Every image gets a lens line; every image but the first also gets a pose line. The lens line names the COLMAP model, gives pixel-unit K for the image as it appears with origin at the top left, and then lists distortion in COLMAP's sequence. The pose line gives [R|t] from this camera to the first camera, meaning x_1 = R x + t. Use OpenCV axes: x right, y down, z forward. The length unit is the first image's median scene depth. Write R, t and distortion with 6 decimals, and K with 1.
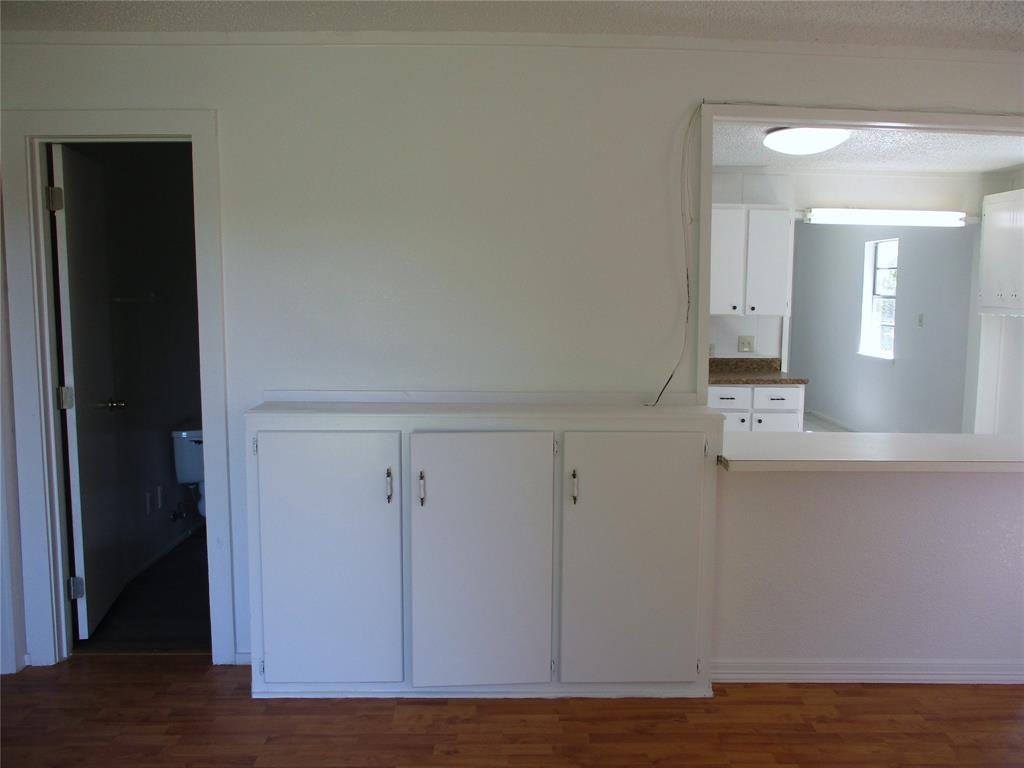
lens RADIAL K [[843.9, 0, 529.7], [0, 843.9, 372.3], [0, 0, 1]] dist [-0.023167, -0.001613]
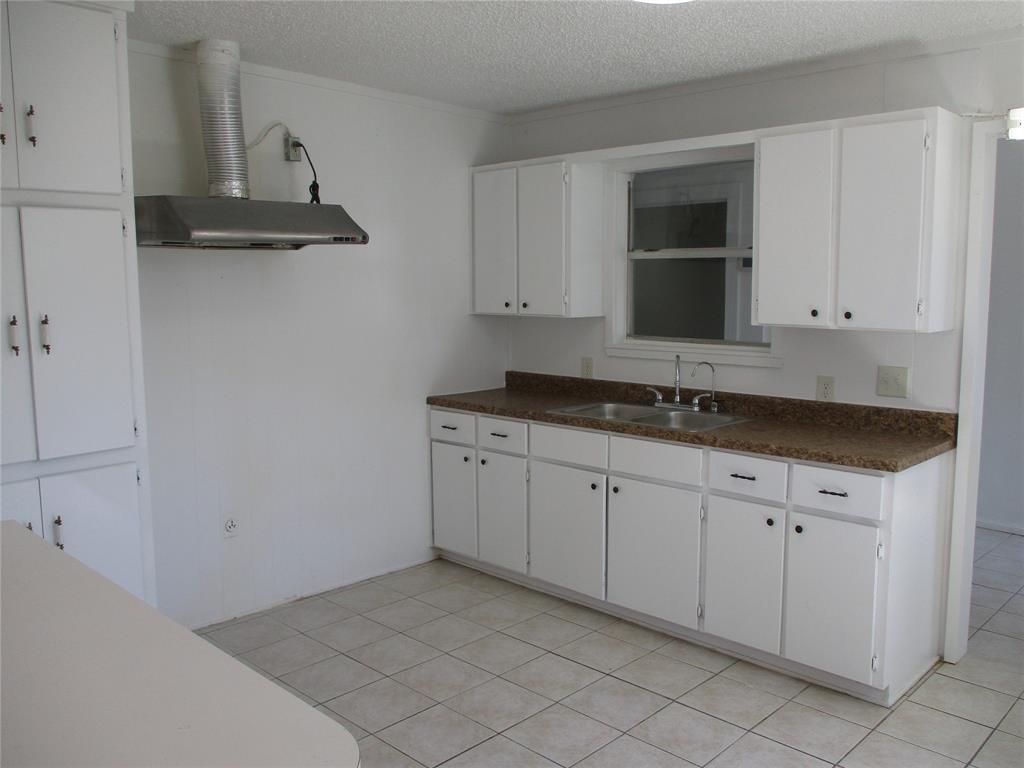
lens RADIAL K [[843.9, 0, 531.5], [0, 843.9, 364.8], [0, 0, 1]] dist [-0.023167, -0.001613]
pose [[0.702029, 0.061081, -0.709524, 0.499656], [-0.067545, 0.997534, 0.019044, -0.041071], [0.708938, 0.034555, 0.704424, 0.488373]]
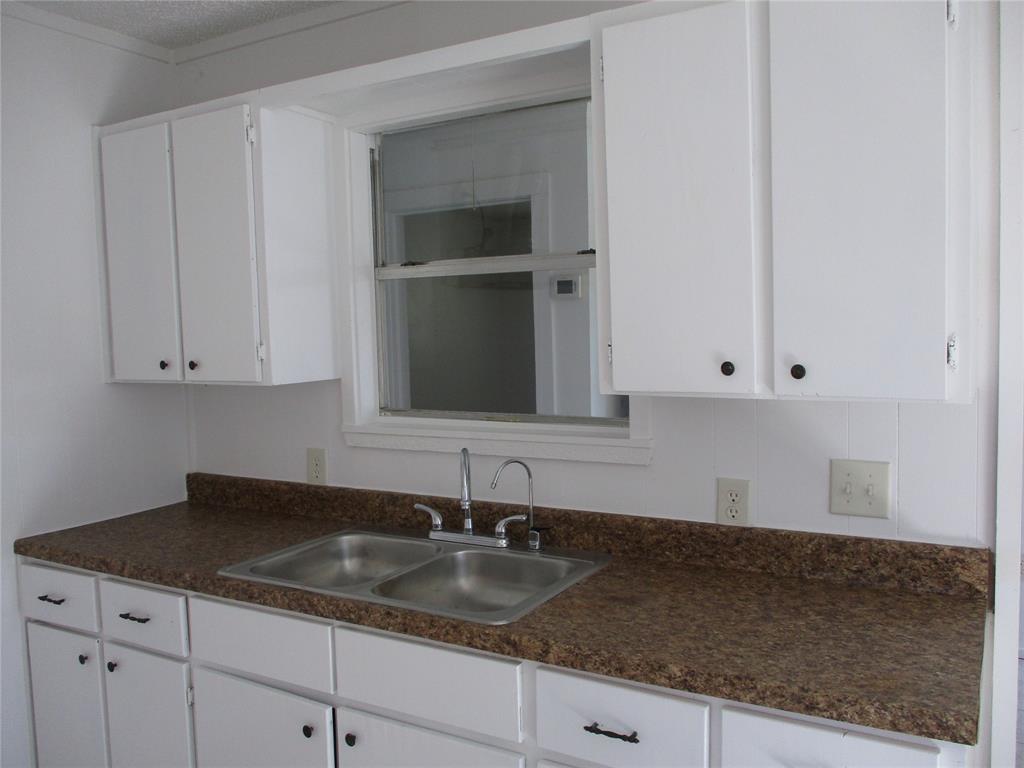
lens RADIAL K [[843.9, 0, 527.1], [0, 843.9, 375.5], [0, 0, 1]] dist [-0.023167, -0.001613]
pose [[0.846023, 0.004296, -0.533129, 0.331346], [-0.020773, 0.999474, -0.024911, -0.066001], [0.532742, 0.032150, 0.845667, 0.734742]]
